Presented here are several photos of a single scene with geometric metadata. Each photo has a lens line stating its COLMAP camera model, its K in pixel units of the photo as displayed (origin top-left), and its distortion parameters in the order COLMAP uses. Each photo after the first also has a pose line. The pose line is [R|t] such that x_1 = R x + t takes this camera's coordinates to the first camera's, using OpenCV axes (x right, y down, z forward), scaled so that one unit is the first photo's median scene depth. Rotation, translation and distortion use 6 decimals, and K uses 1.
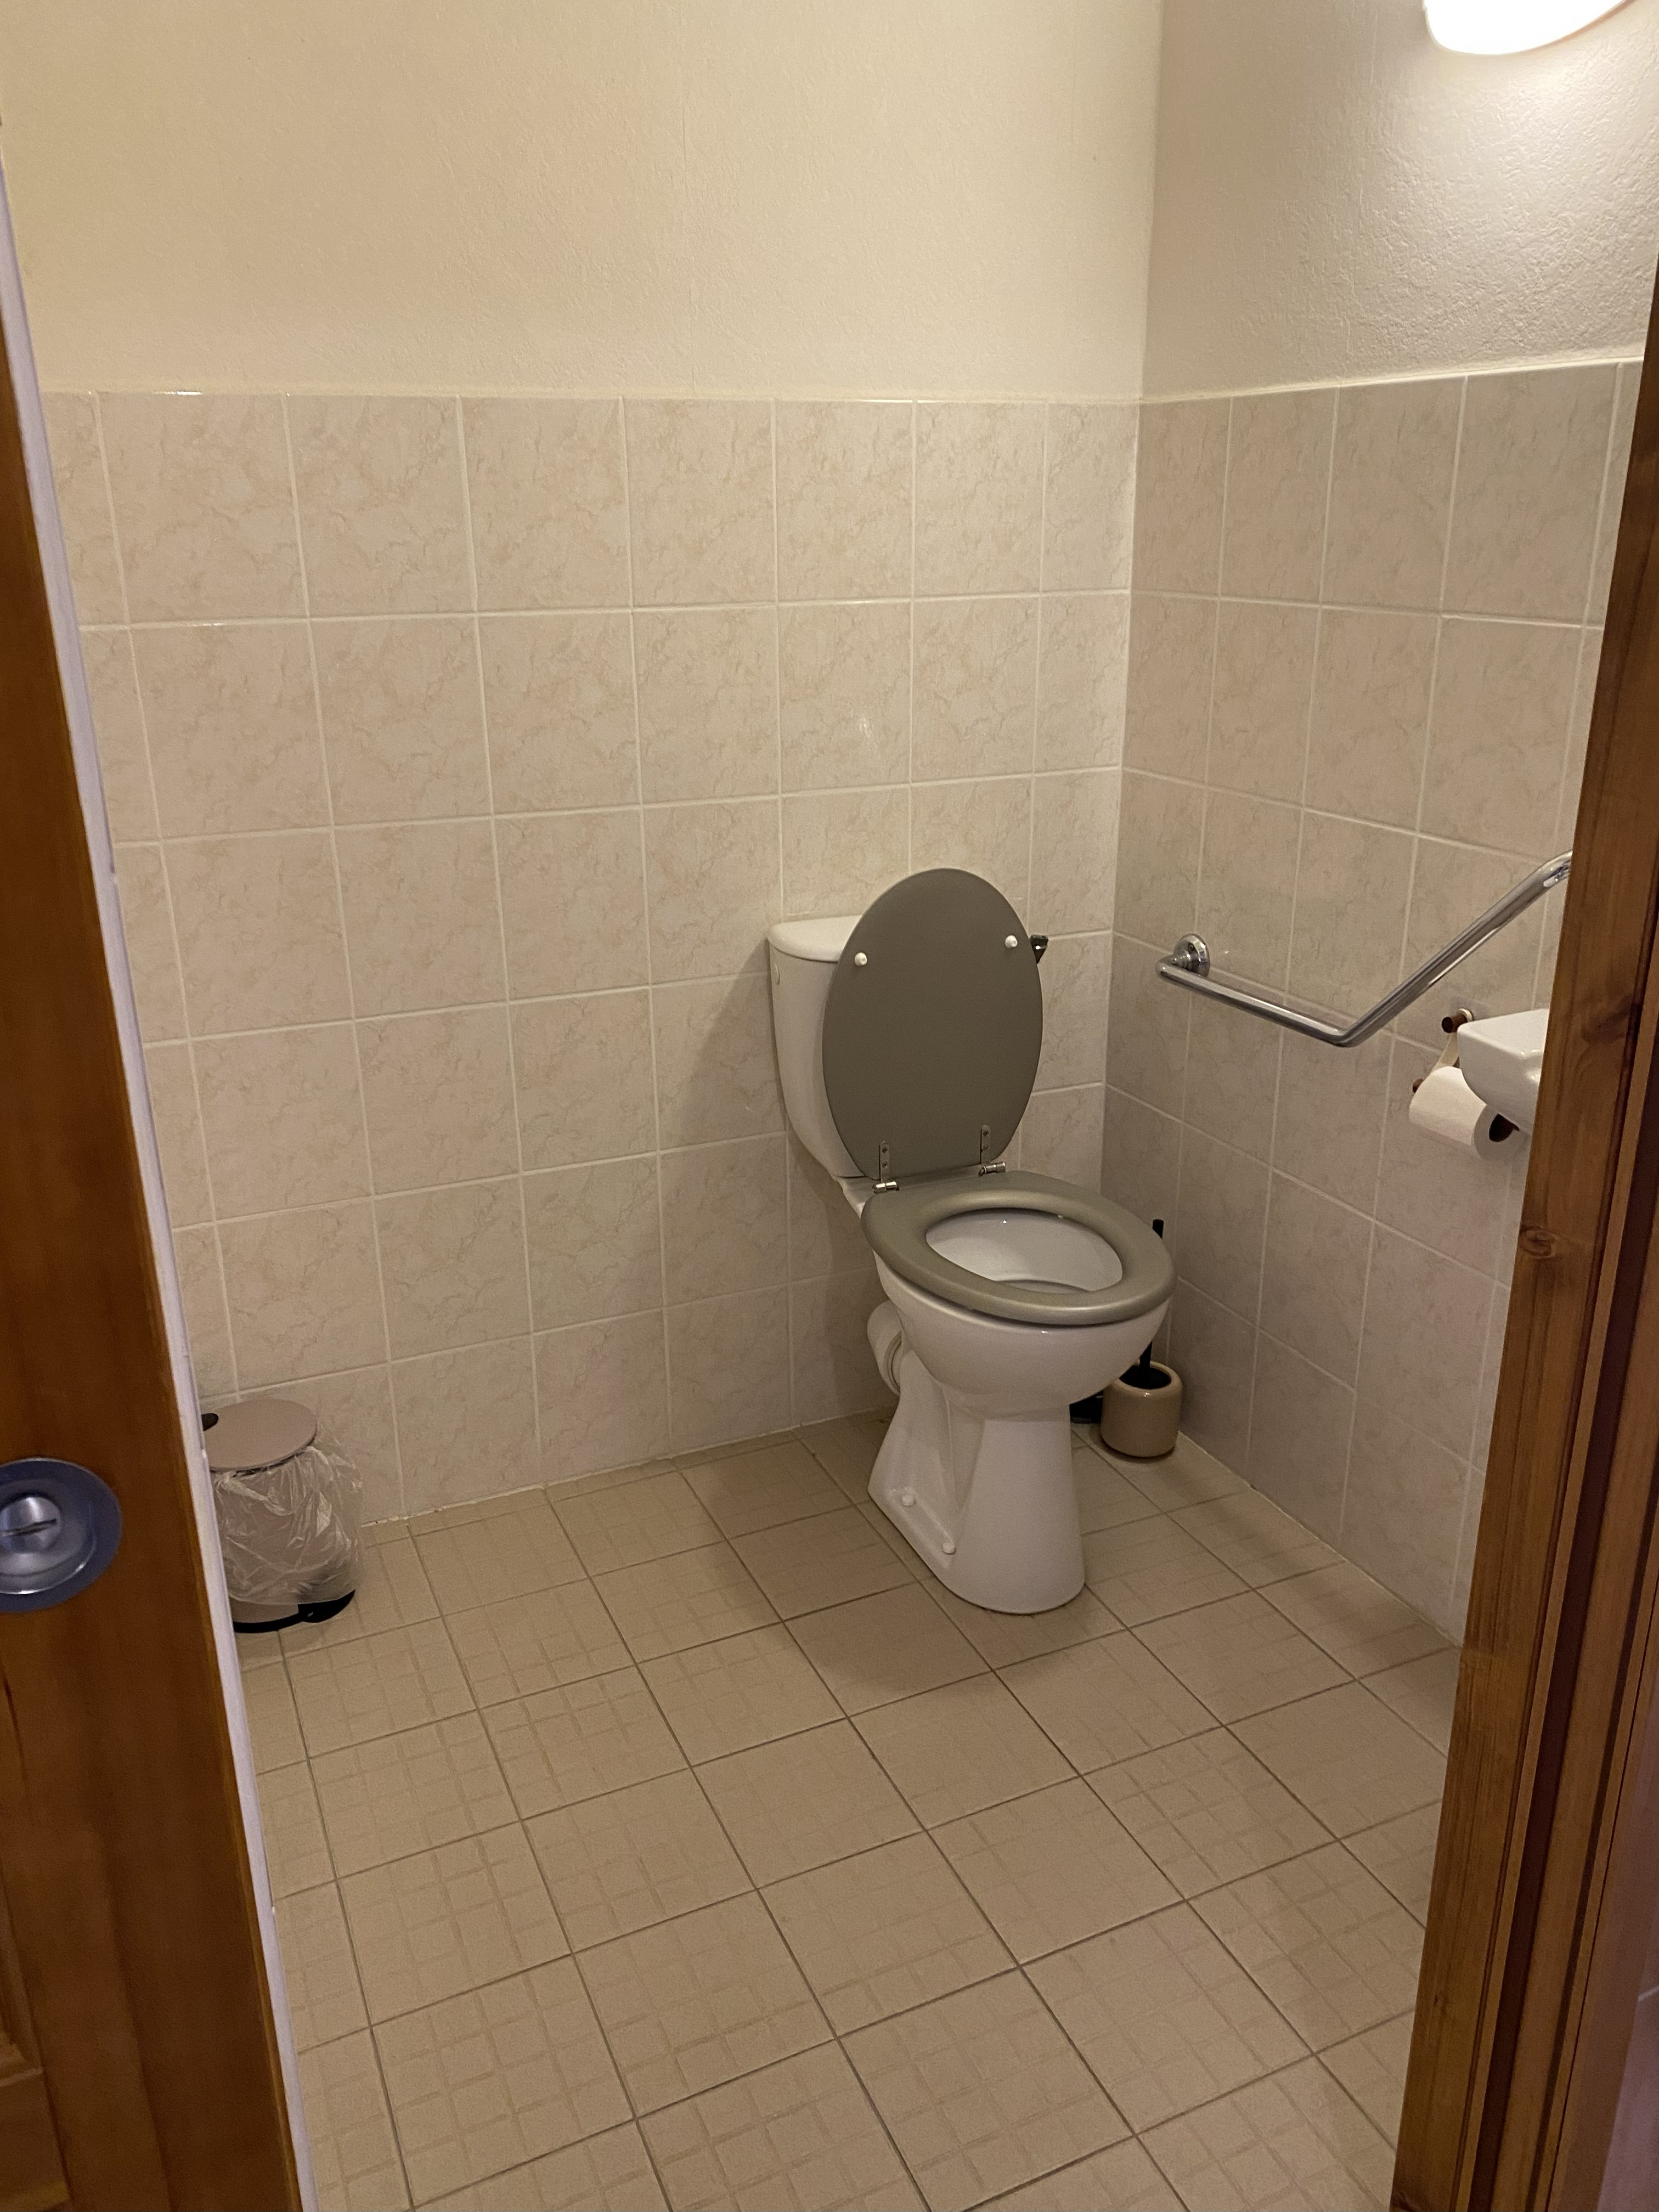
lens RADIAL K [[1688.8, 0, 836.6], [0, 1688.8, 1106.2], [0, 0, 1]] dist [0.046894, -0.035812]
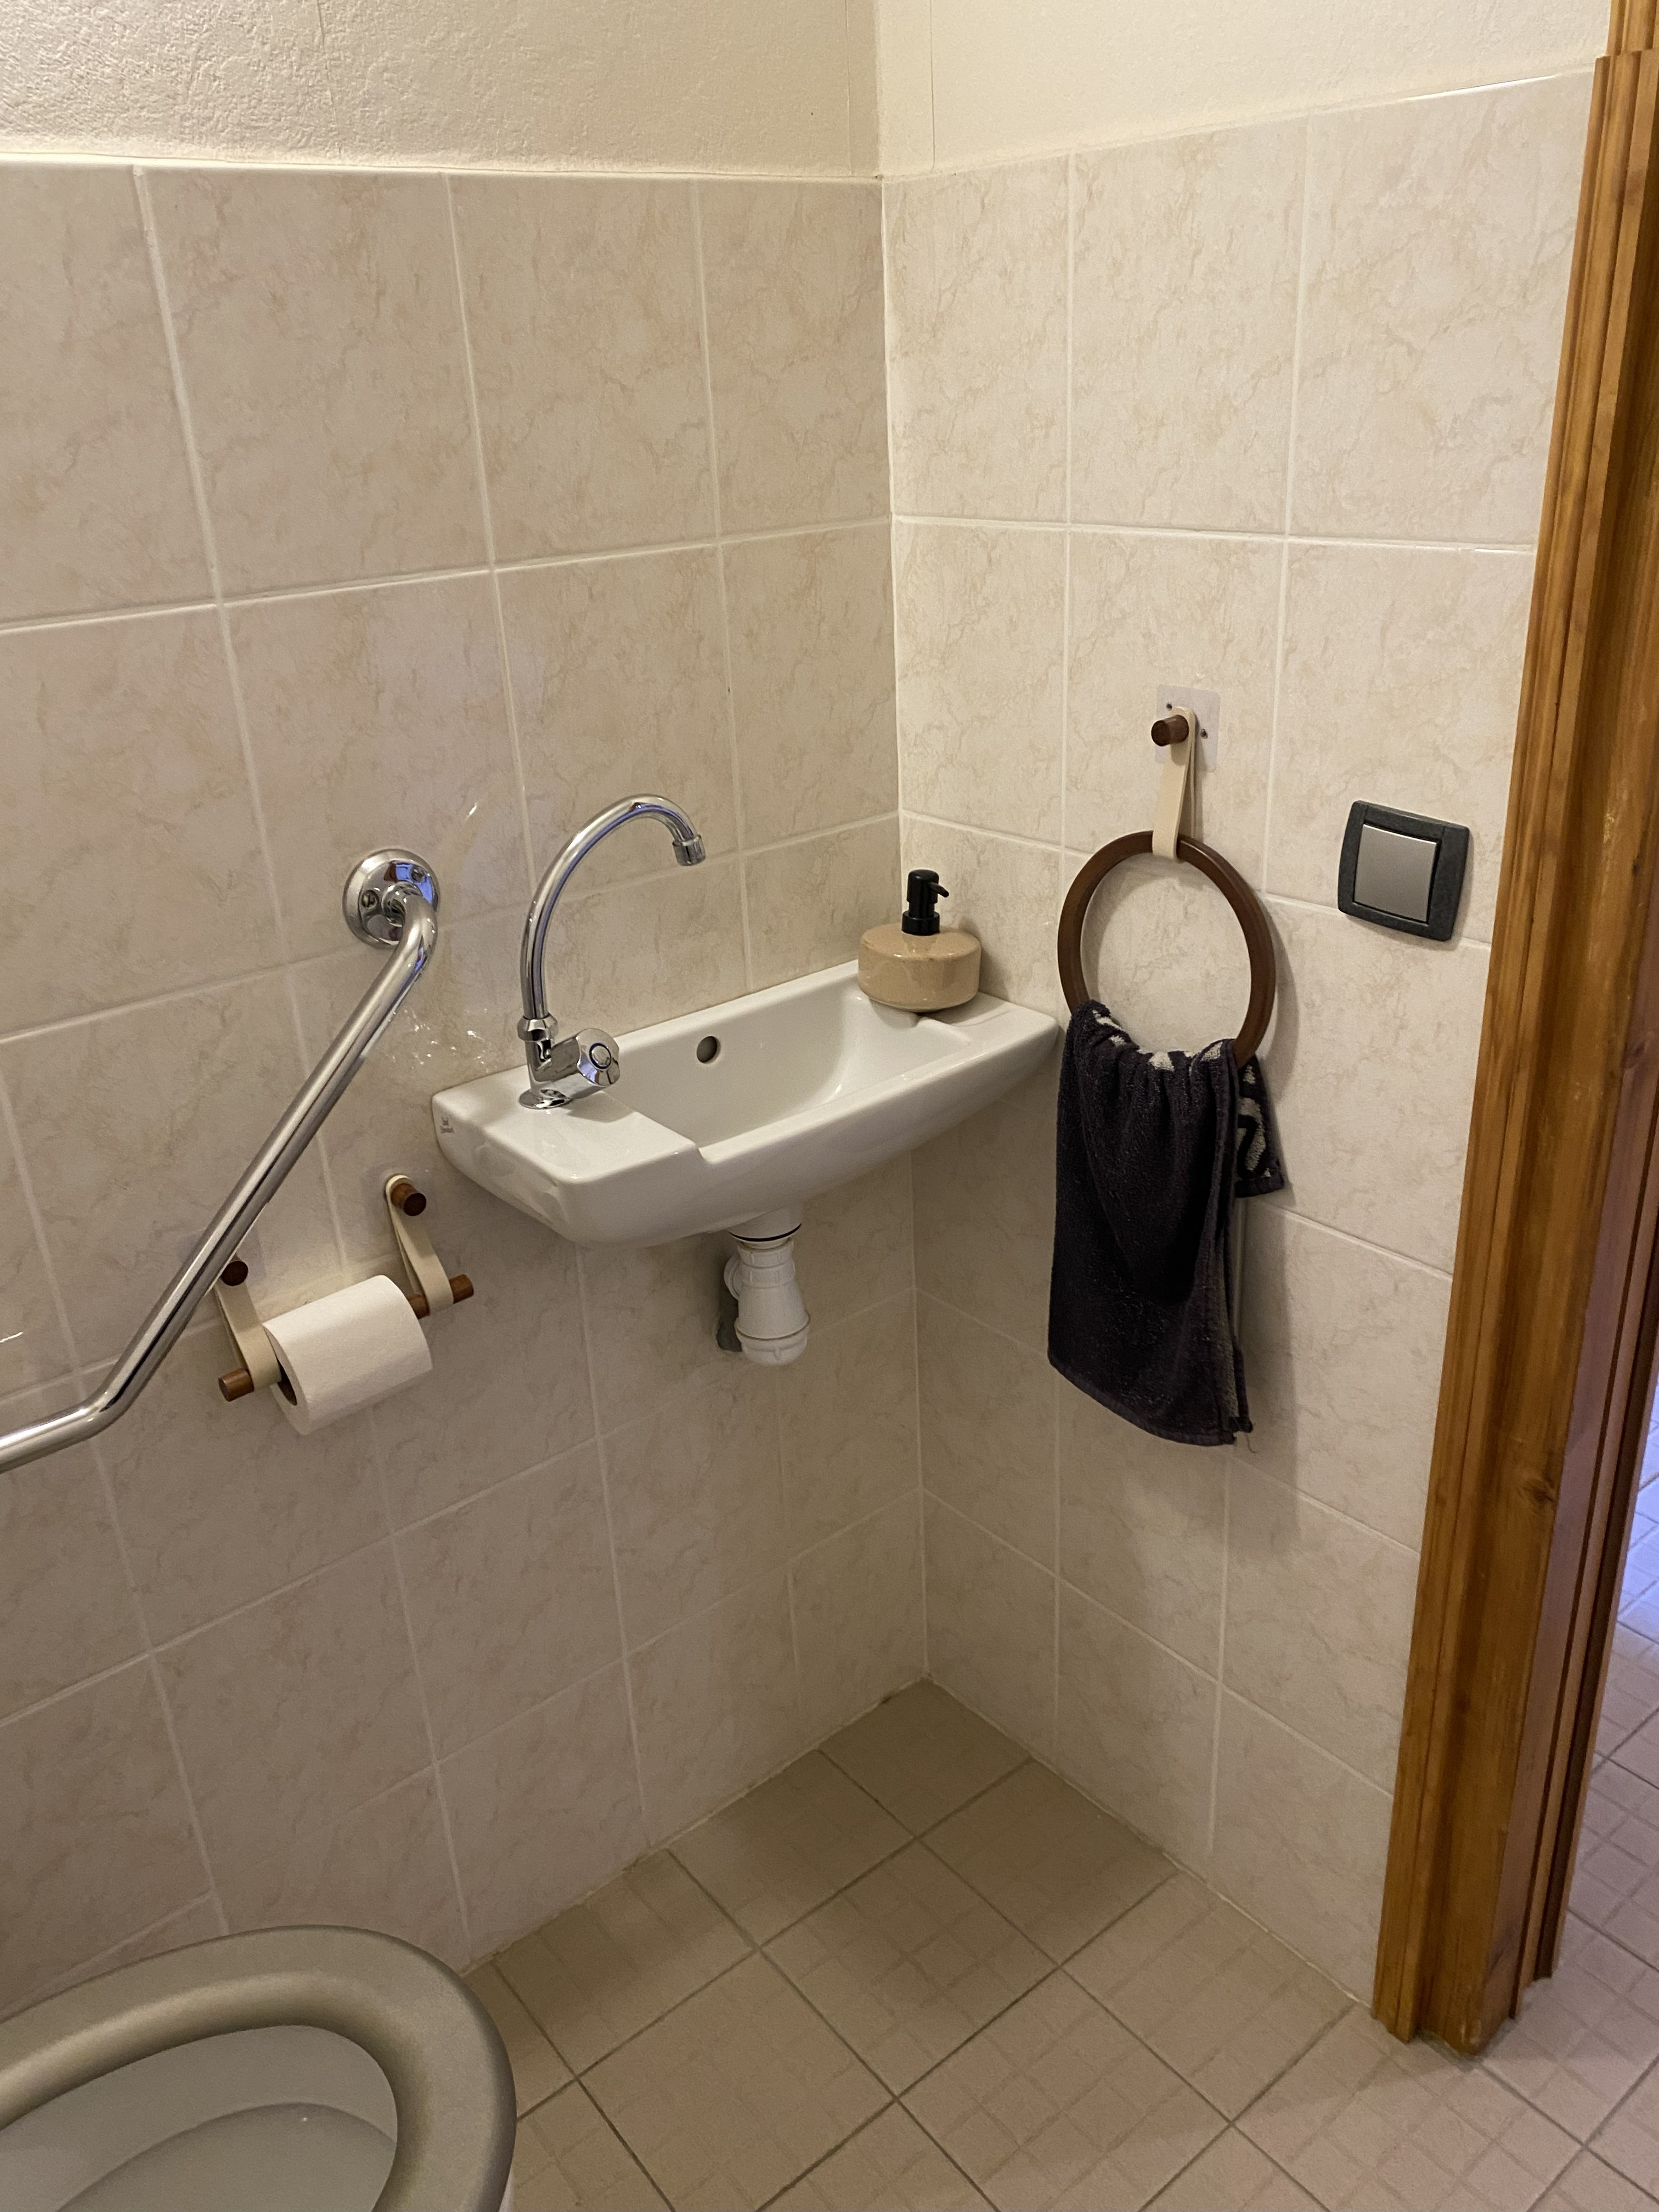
lens RADIAL K [[1688.8, 0, 832.6], [0, 1688.8, 1098.2], [0, 0, 1]] dist [0.046894, -0.035812]
pose [[-0.259429, -0.374509, 0.890191, -0.242038], [0.374227, 0.810752, 0.450150, -0.323379], [-0.890310, 0.449915, -0.070181, 0.901081]]
